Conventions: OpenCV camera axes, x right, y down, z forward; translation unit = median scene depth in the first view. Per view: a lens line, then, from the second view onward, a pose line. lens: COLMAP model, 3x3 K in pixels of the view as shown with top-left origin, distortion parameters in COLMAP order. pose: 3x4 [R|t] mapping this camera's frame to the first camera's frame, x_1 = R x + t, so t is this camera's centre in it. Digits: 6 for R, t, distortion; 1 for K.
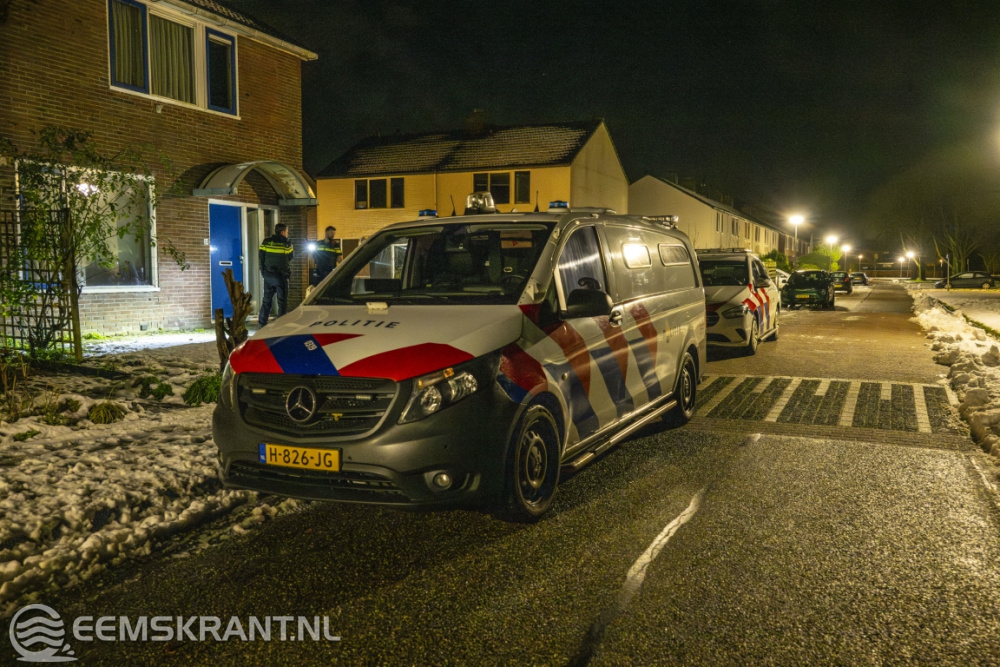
lens RADIAL K [[840.5, 0, 500.0], [0, 840.5, 333.5], [0, 0, 1]] dist [0.004460, 0.003477]
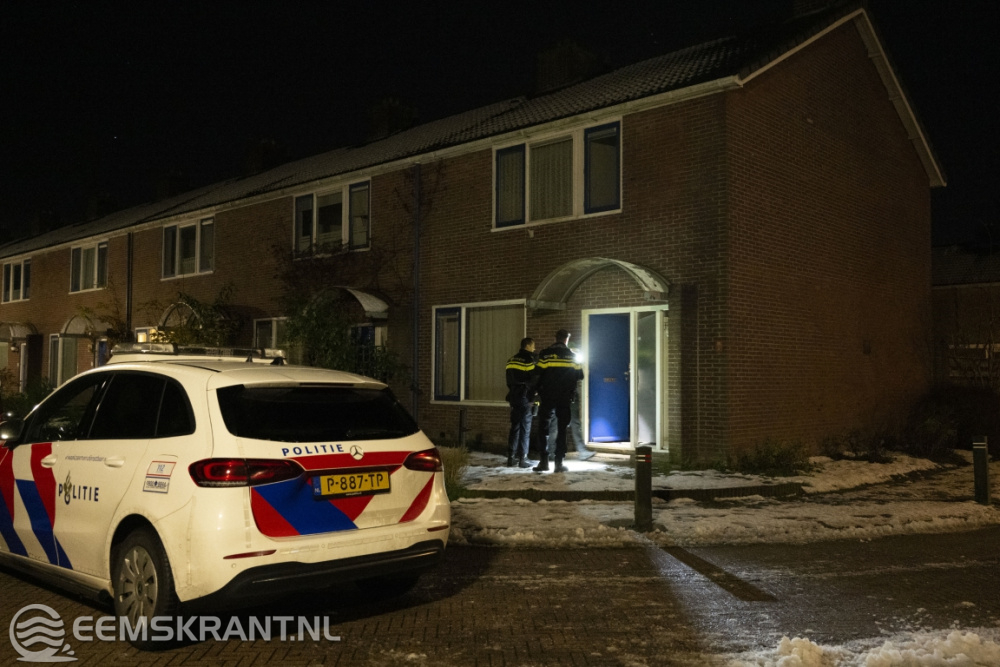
lens RADIAL K [[868.4, 0, 500.0], [0, 868.4, 333.5], [0, 0, 1]] dist [0.023850, -0.004114]
pose [[-0.311868, -0.058674, -0.948312, 0.592910], [-0.080226, 0.996153, -0.035250, -0.096049], [0.946732, 0.065086, -0.315375, 1.241260]]
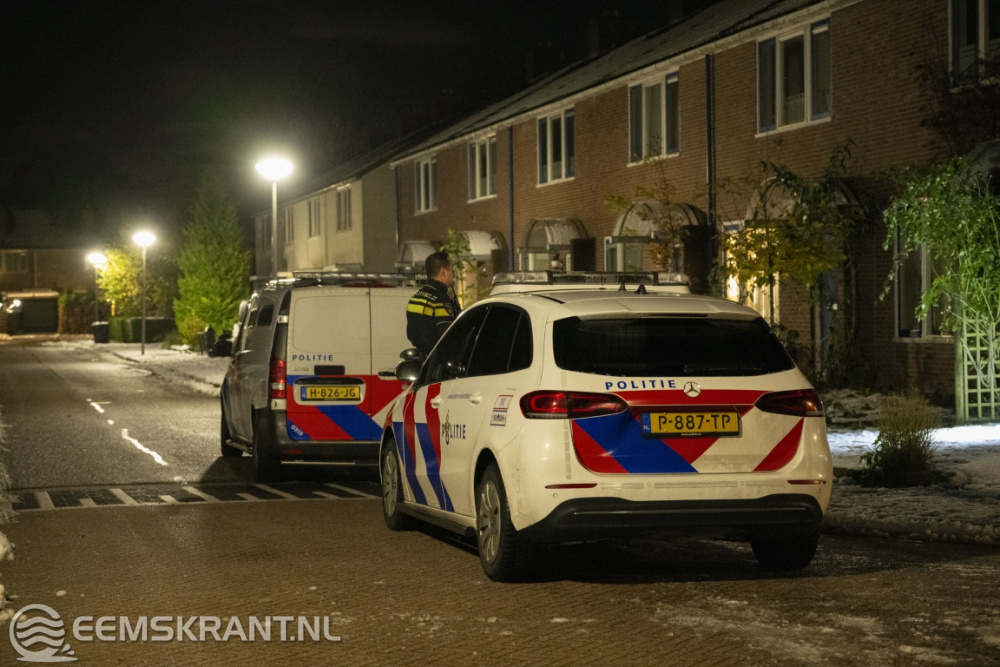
lens RADIAL K [[1950.5, 0, 500.0], [0, 1950.5, 333.5], [0, 0, 1]] dist [0.001258, -0.036112]
pose [[-0.773453, 0.008935, -0.633790, 0.769985], [-0.041926, 0.996990, 0.065219, -0.118368], [0.632465, 0.077016, -0.770750, 1.560287]]
